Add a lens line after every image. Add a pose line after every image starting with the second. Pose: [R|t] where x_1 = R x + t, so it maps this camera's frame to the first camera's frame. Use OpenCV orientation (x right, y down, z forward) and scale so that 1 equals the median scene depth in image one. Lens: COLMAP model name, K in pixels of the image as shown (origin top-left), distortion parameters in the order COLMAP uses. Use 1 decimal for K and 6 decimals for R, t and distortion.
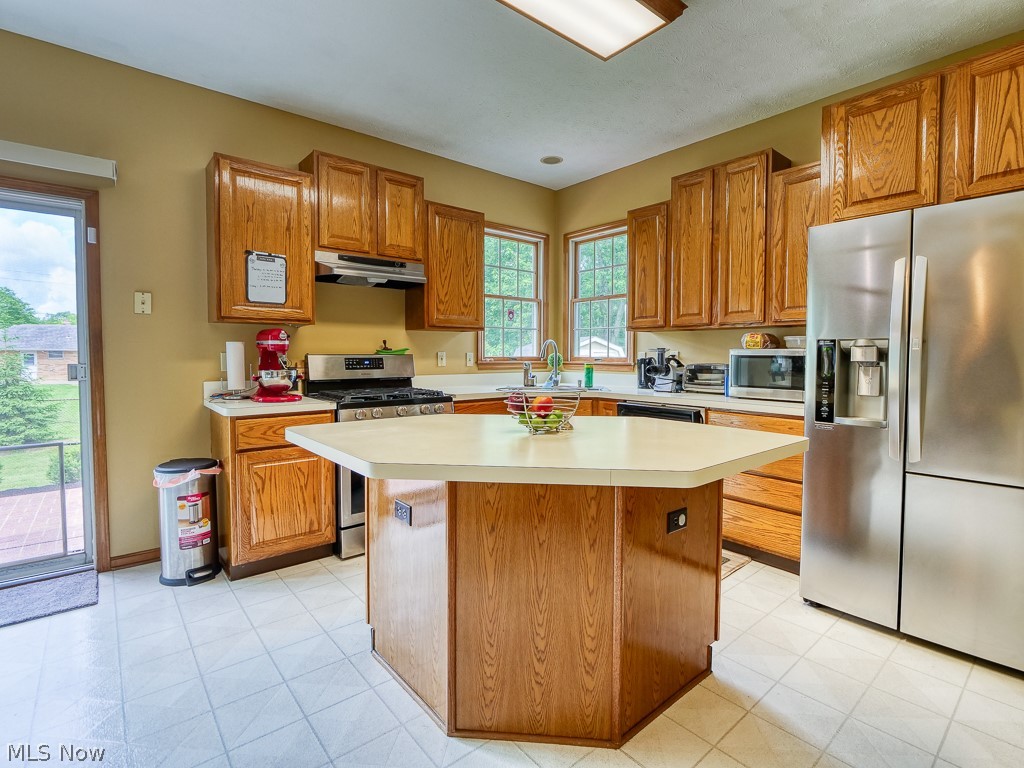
lens RADIAL K [[502.5, 0, 520.3], [0, 502.5, 371.9], [0, 0, 1]] dist [-0.011396, 0.000423]
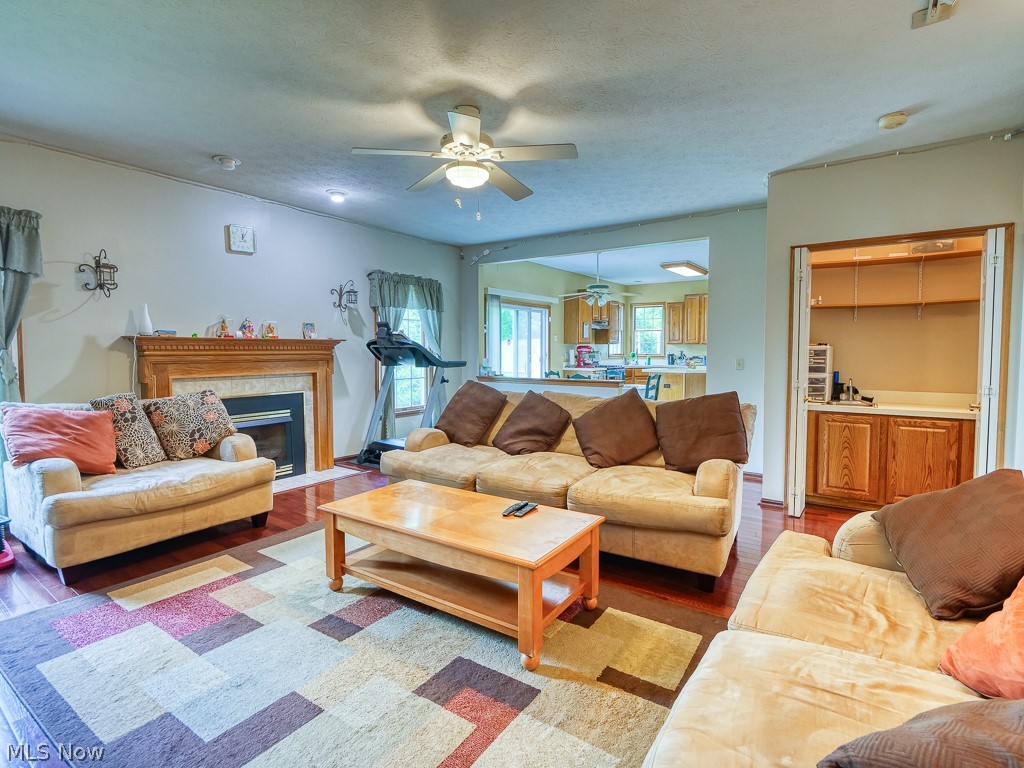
lens RADIAL K [[502.5, 0, 520.3], [0, 502.5, 371.9], [0, 0, 1]] dist [-0.011396, 0.000423]
pose [[0.967858, -0.015744, 0.251004, -1.494924], [0.013045, 0.999838, 0.012413, 0.031981], [-0.251159, -0.008740, 0.967906, -1.772982]]
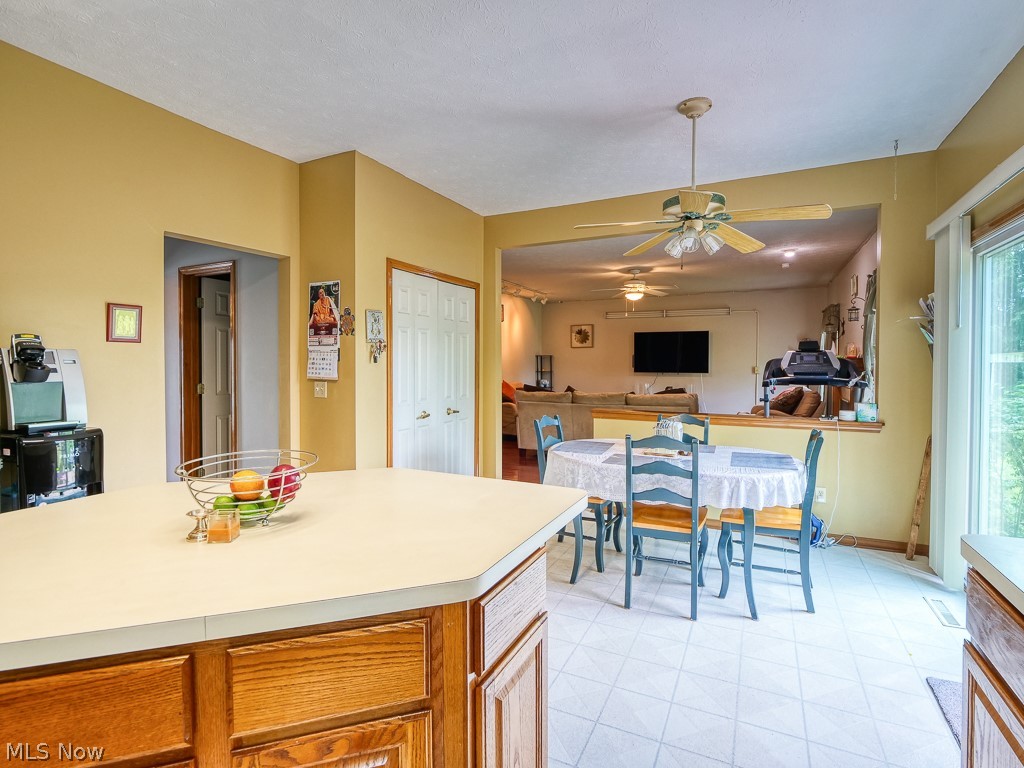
lens RADIAL K [[509.5, 0, 519.1], [0, 509.5, 375.0], [0, 0, 1]] dist [-0.001176, 0.000189]
pose [[-0.915564, 0.001470, -0.402170, 0.033639], [-0.021614, 0.998368, 0.052854, -0.065525], [0.401591, 0.057084, -0.914038, 1.018824]]
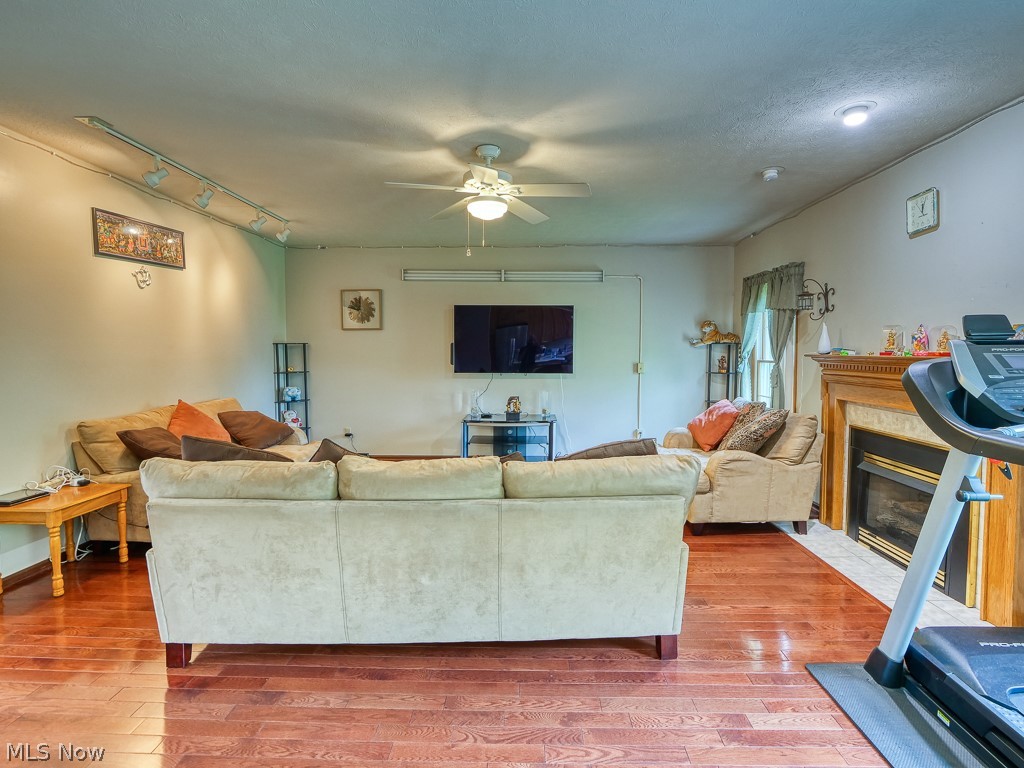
lens RADIAL K [[509.5, 0, 519.1], [0, 509.5, 375.0], [0, 0, 1]] dist [-0.001176, 0.000189]
pose [[-0.669160, 0.030341, -0.742499, -0.653490], [-0.032512, 0.997014, 0.070043, -0.060783], [0.742407, 0.071010, -0.666175, -0.149354]]
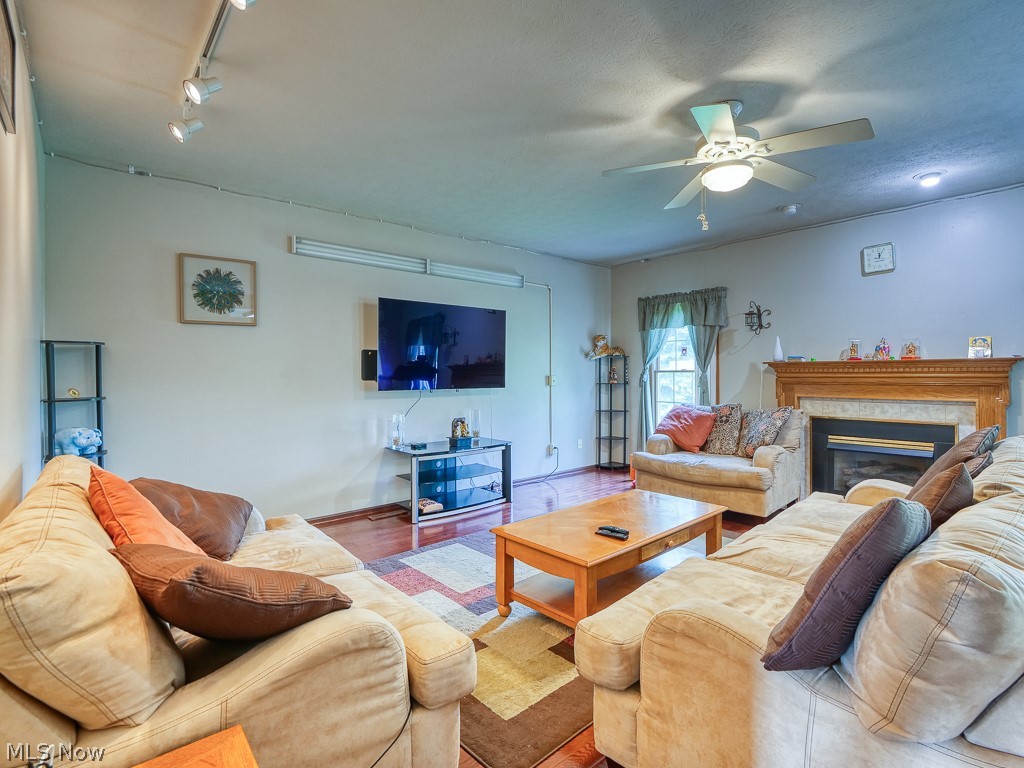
lens RADIAL K [[502.5, 0, 520.3], [0, 502.5, 371.9], [0, 0, 1]] dist [-0.011396, 0.000423]
pose [[0.004092, -0.007564, -0.999963, -0.556097], [-0.031422, 0.999477, -0.007689, 0.017211], [0.999498, 0.031452, 0.003852, -1.195365]]
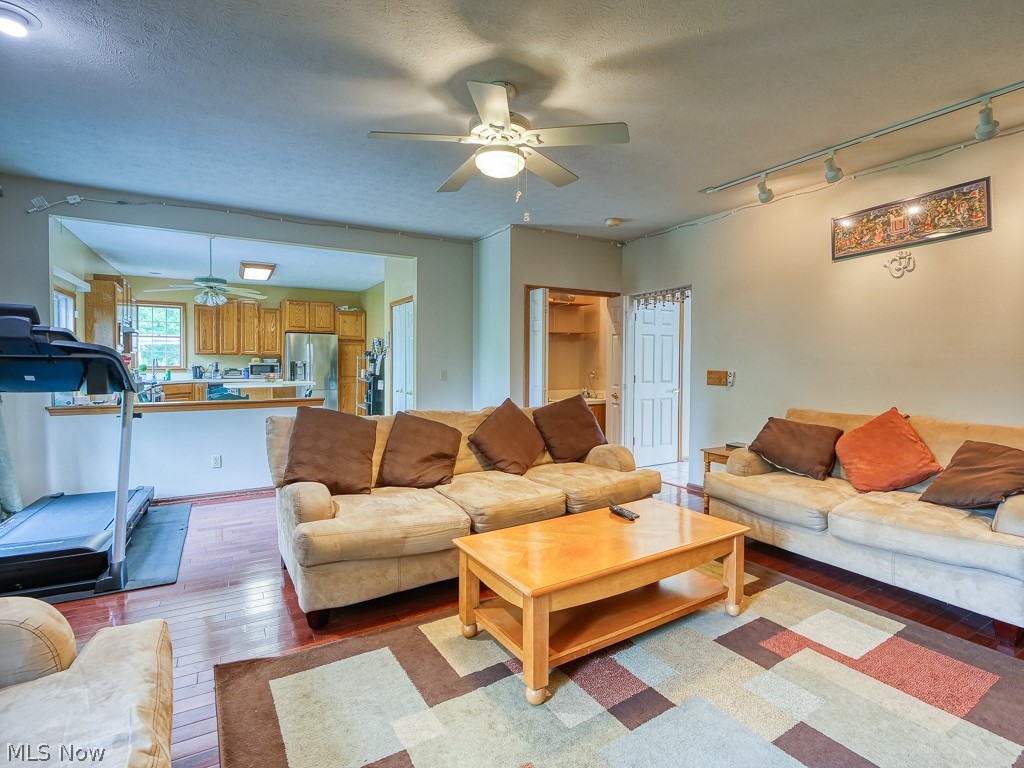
lens RADIAL K [[505.4, 0, 517.5], [0, 505.4, 370.1], [0, 0, 1]] dist [-0.014580, -0.000036]
pose [[0.167595, -0.020597, 0.985641, -2.131129], [0.030686, 0.999406, 0.015667, 0.000824], [-0.985378, 0.027620, 0.168128, -1.023668]]
